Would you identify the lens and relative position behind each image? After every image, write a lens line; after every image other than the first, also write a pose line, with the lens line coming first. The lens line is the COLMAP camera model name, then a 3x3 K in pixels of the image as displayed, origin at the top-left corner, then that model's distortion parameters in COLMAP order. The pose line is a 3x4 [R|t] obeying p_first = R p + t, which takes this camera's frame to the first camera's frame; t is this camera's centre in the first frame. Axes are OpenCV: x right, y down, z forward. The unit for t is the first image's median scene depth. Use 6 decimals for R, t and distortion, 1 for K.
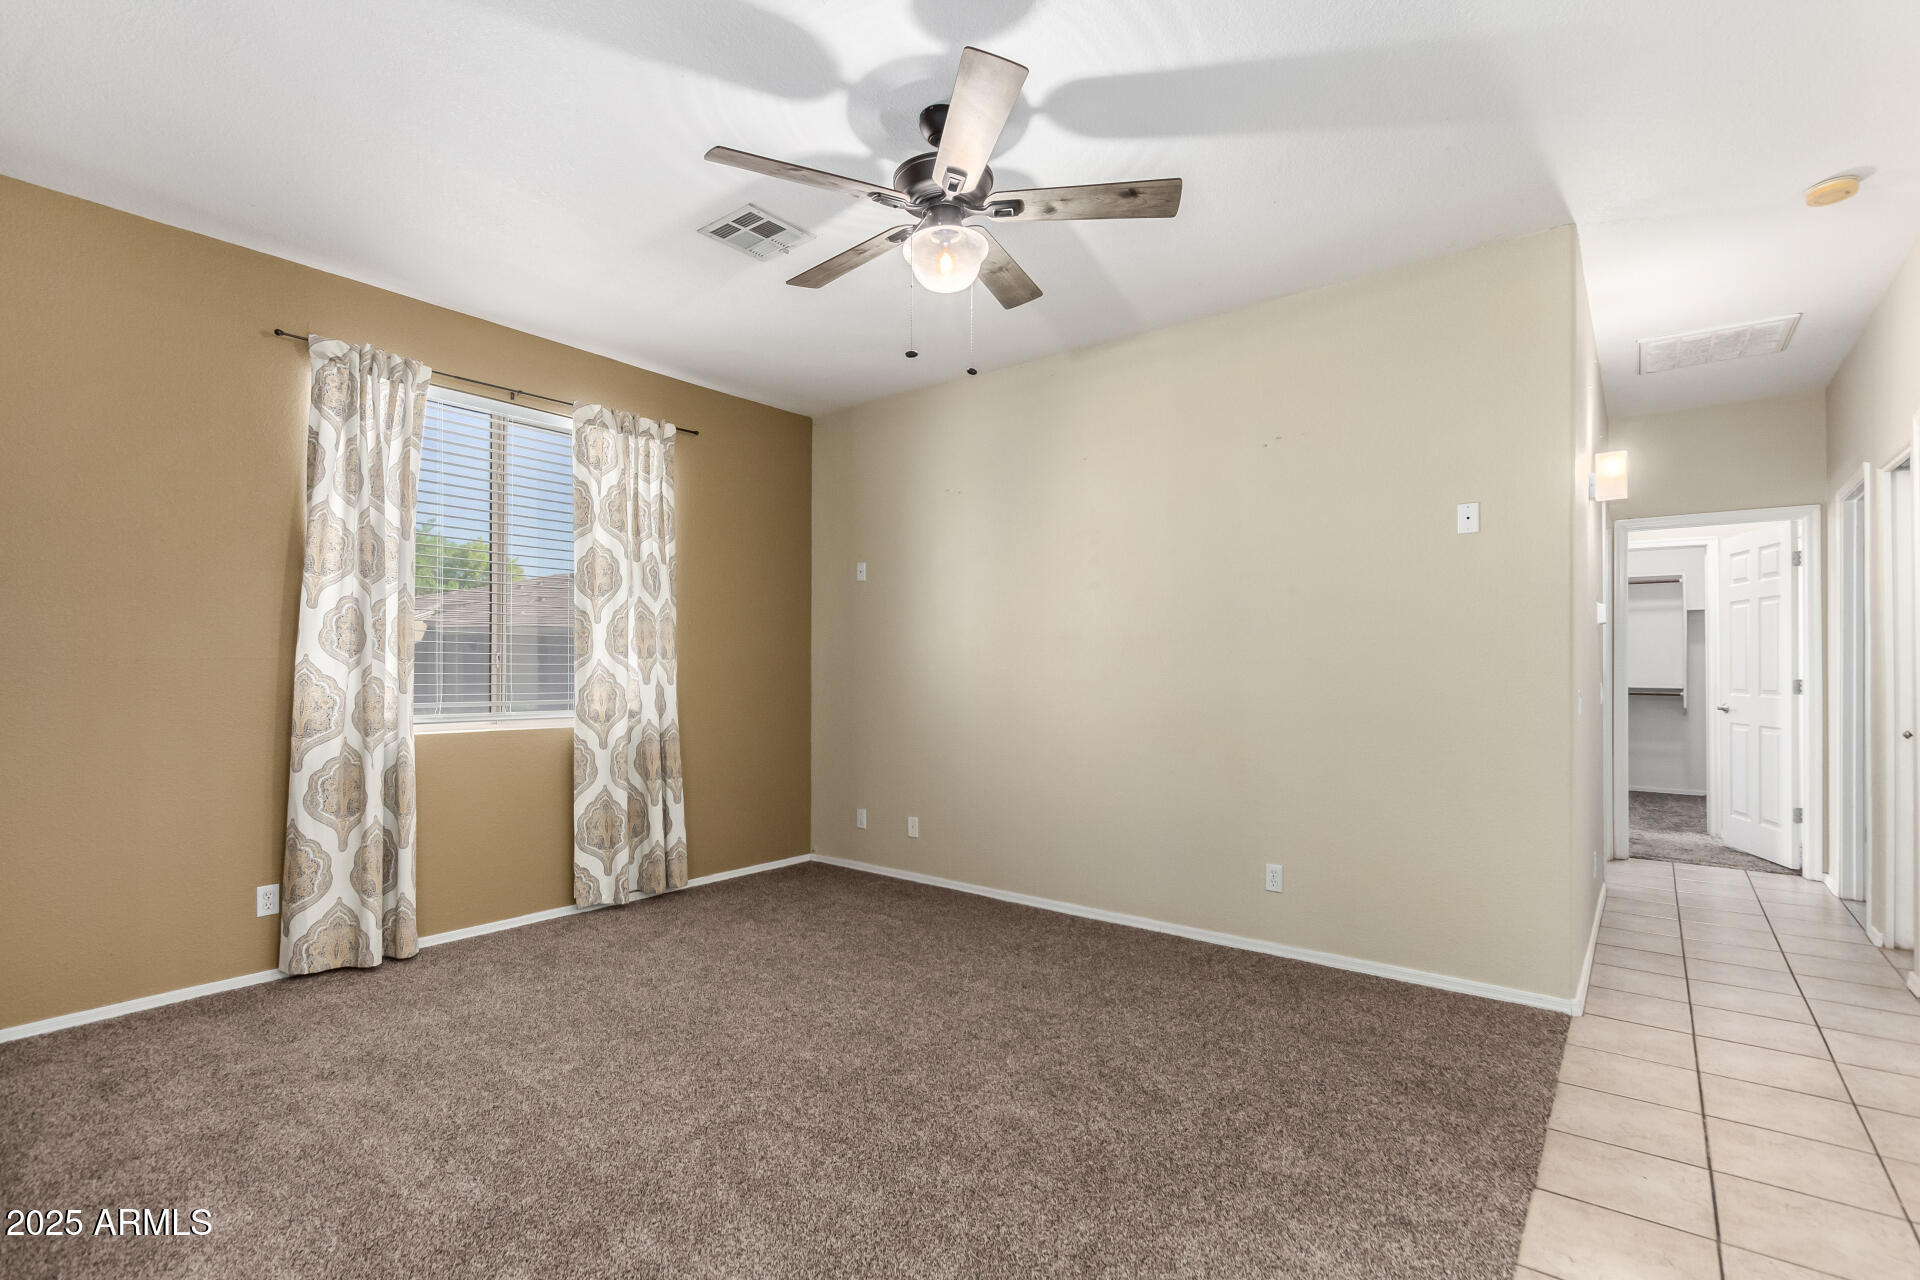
lens RADIAL K [[888.1, 0, 959.6], [0, 888.1, 649.3], [0, 0, 1]] dist [0.010058, -0.003569]
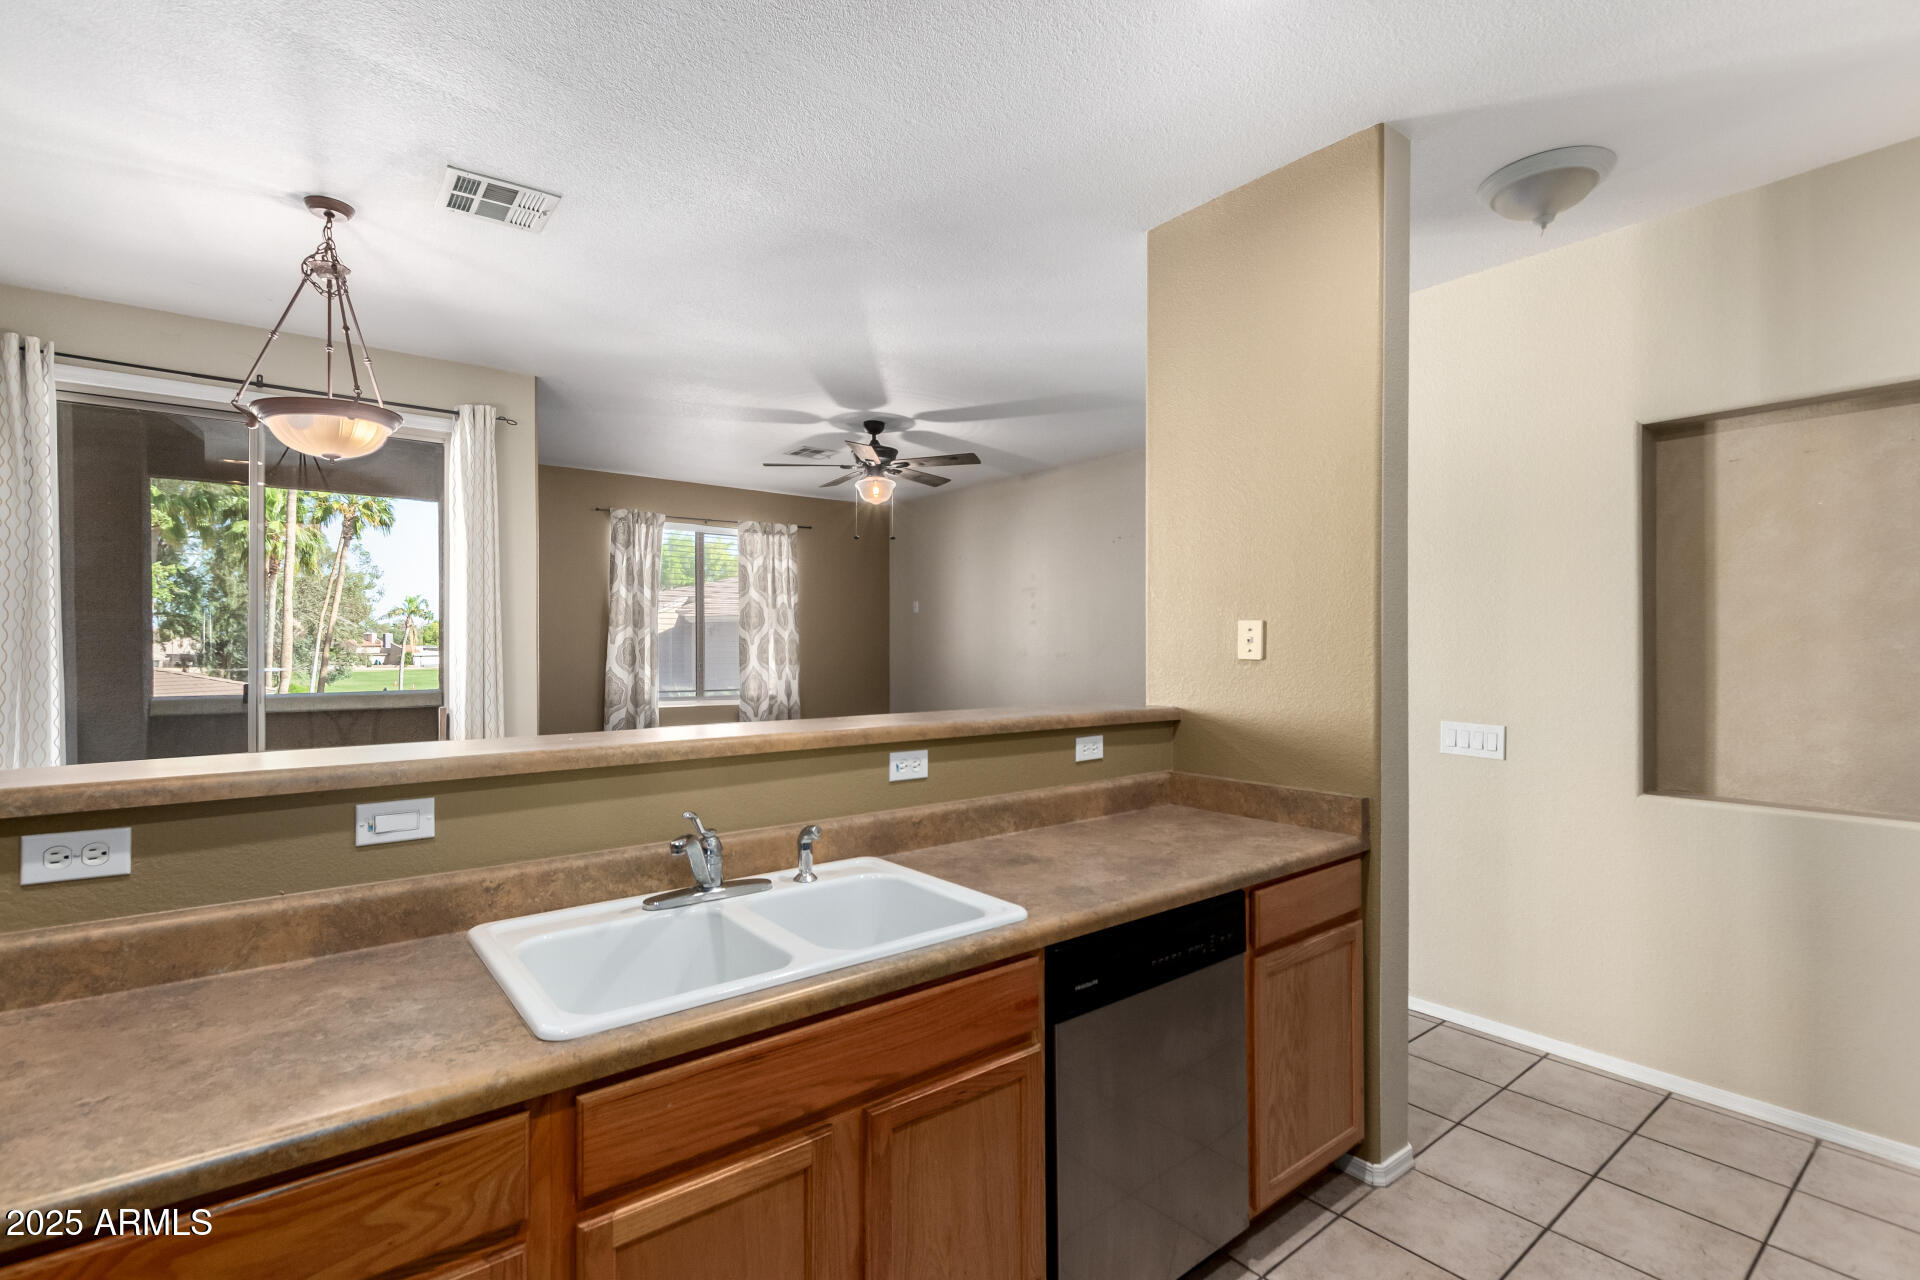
lens RADIAL K [[888.1, 0, 944.7], [0, 888.1, 635.1], [0, 0, 1]] dist [0.010058, -0.003569]
pose [[0.969019, -0.001269, -0.246983, 0.388592], [0.004038, 0.999935, 0.010705, -0.065581], [0.246954, -0.011371, 0.968961, -0.594464]]
